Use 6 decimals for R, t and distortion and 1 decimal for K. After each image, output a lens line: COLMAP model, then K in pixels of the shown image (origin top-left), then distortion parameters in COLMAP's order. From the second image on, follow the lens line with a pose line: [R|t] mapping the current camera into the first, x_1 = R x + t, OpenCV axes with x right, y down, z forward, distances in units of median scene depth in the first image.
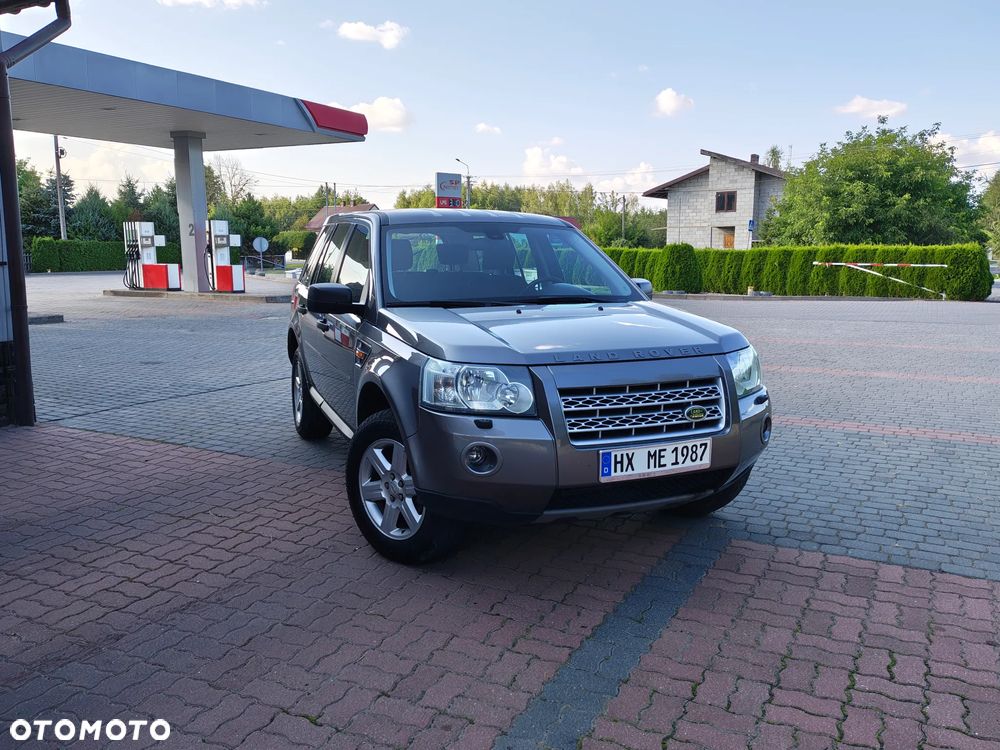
lens RADIAL K [[803.5, 0, 506.4], [0, 803.5, 375.0], [0, 0, 1]] dist [0.063812, -0.080219]
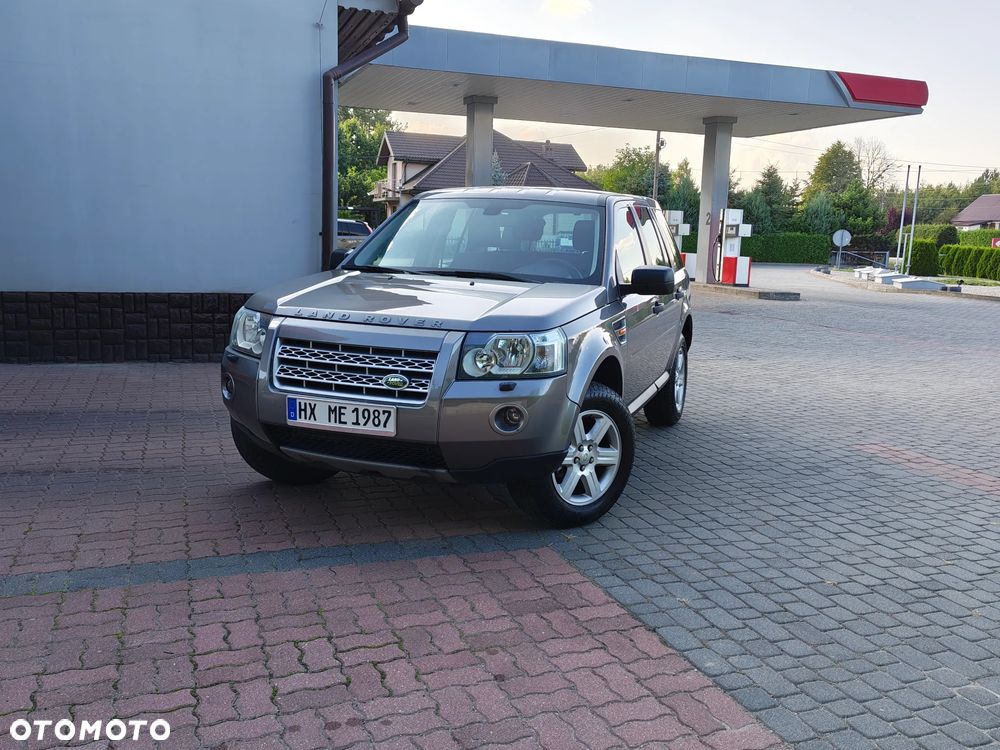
lens RADIAL K [[911.9, 0, 503.5], [0, 911.9, 377.1], [0, 0, 1]] dist [0.040794, 0.000269]
pose [[0.738625, 0.131901, -0.661087, 0.175916], [-0.139699, 0.989332, 0.041309, -0.003899], [0.659483, 0.061841, 0.749171, 0.037469]]
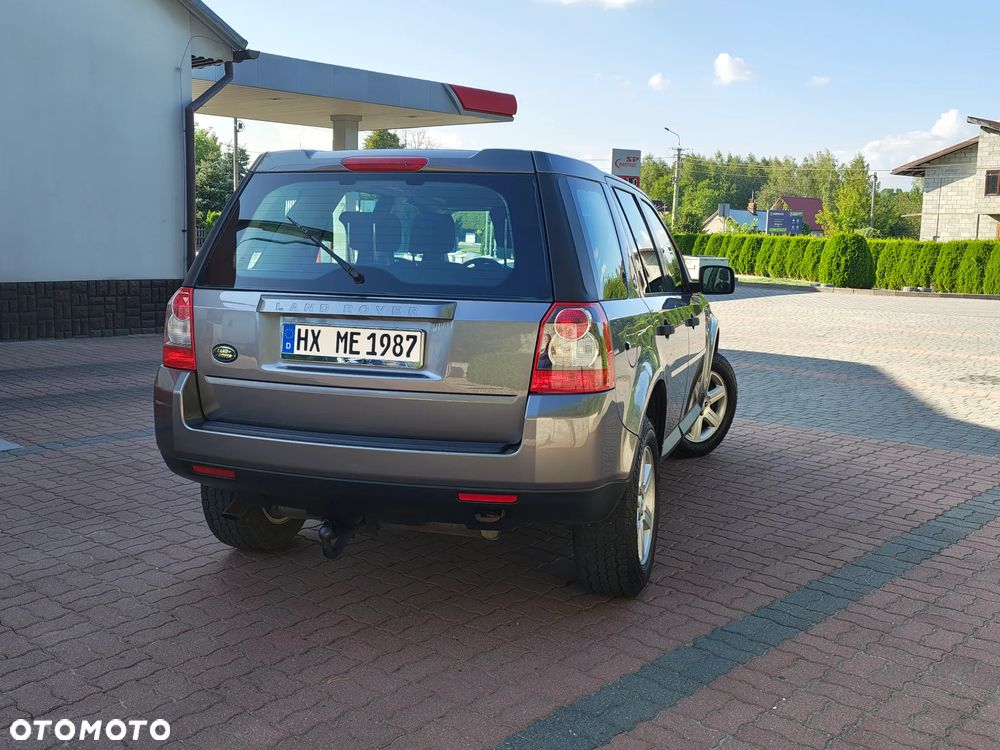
lens RADIAL K [[1073.7, 0, 504.0], [0, 1073.7, 371.8], [0, 0, 1]] dist [0.029559, 0.010664]
pose [[0.966779, 0.057516, -0.249060, 0.167648], [-0.064481, 0.997721, -0.019890, 0.044303], [0.247349, 0.035289, 0.968284, -0.277954]]
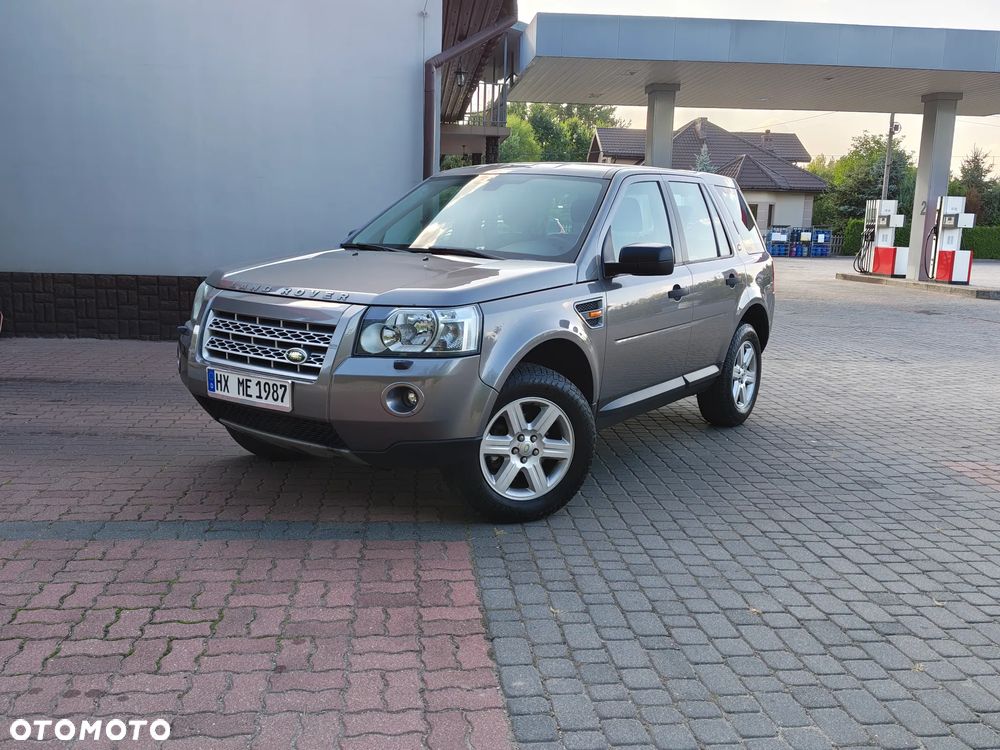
lens RADIAL K [[904.7, 0, 476.6], [0, 904.7, 376.6], [0, 0, 1]] dist [0.082168, -0.109613]
pose [[0.523913, 0.157709, -0.837044, 0.206459], [-0.161346, 0.983293, 0.084276, -0.009035], [0.836351, 0.090900, 0.540605, 0.094900]]
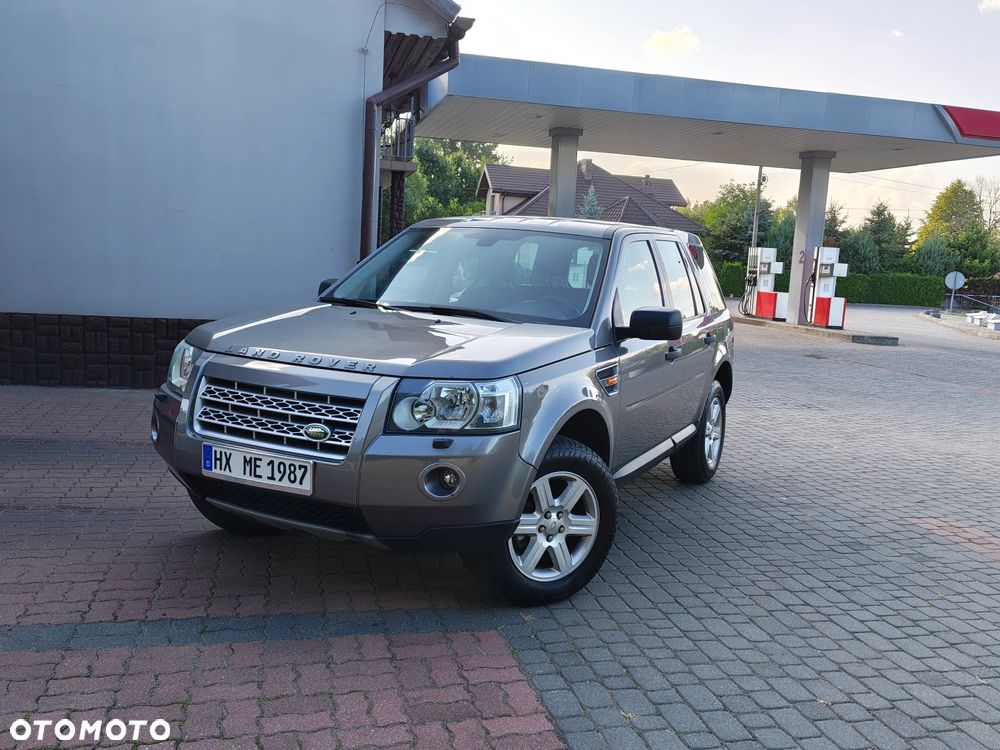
lens RADIAL K [[910.5, 0, 513.1], [0, 910.5, 372.4], [0, 0, 1]] dist [0.044924, -0.019367]
pose [[0.662334, 0.130314, -0.737789, 0.178367], [-0.173941, 0.984596, 0.017756, -0.011596], [0.728738, 0.116572, 0.674798, 0.076644]]
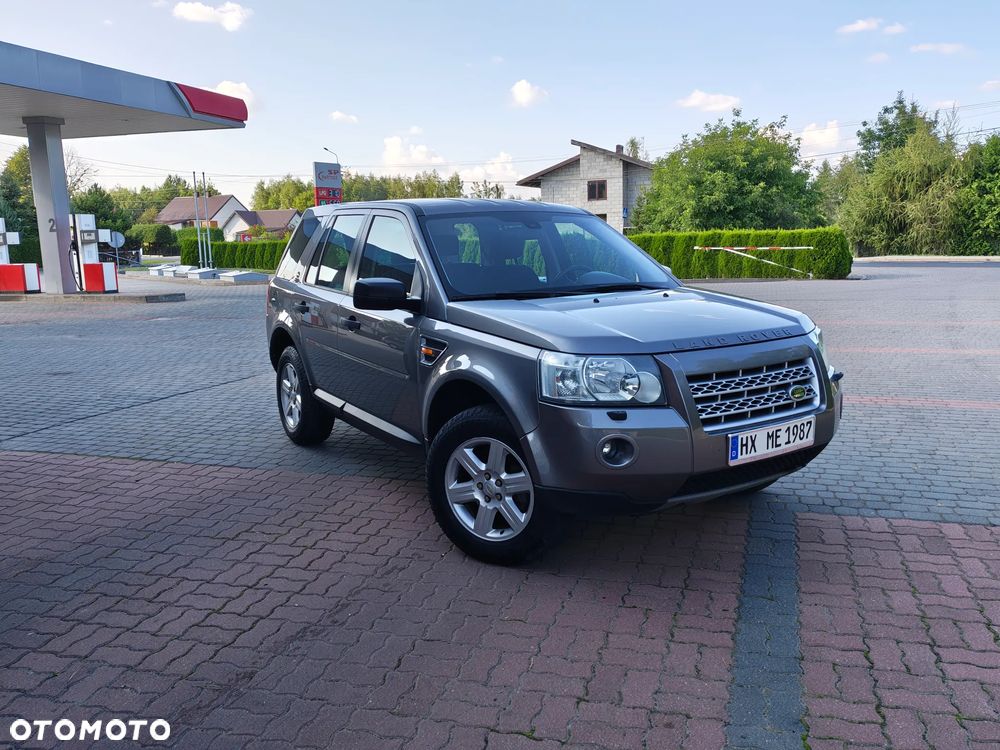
lens RADIAL K [[804.9, 0, 526.6], [0, 804.9, 364.9], [0, 0, 1]] dist [0.067169, -0.089429]
pose [[0.980705, -0.049056, 0.189237, -0.048870], [0.049071, 0.998785, 0.004607, -0.001613], [-0.189233, 0.004768, 0.981921, 0.007750]]
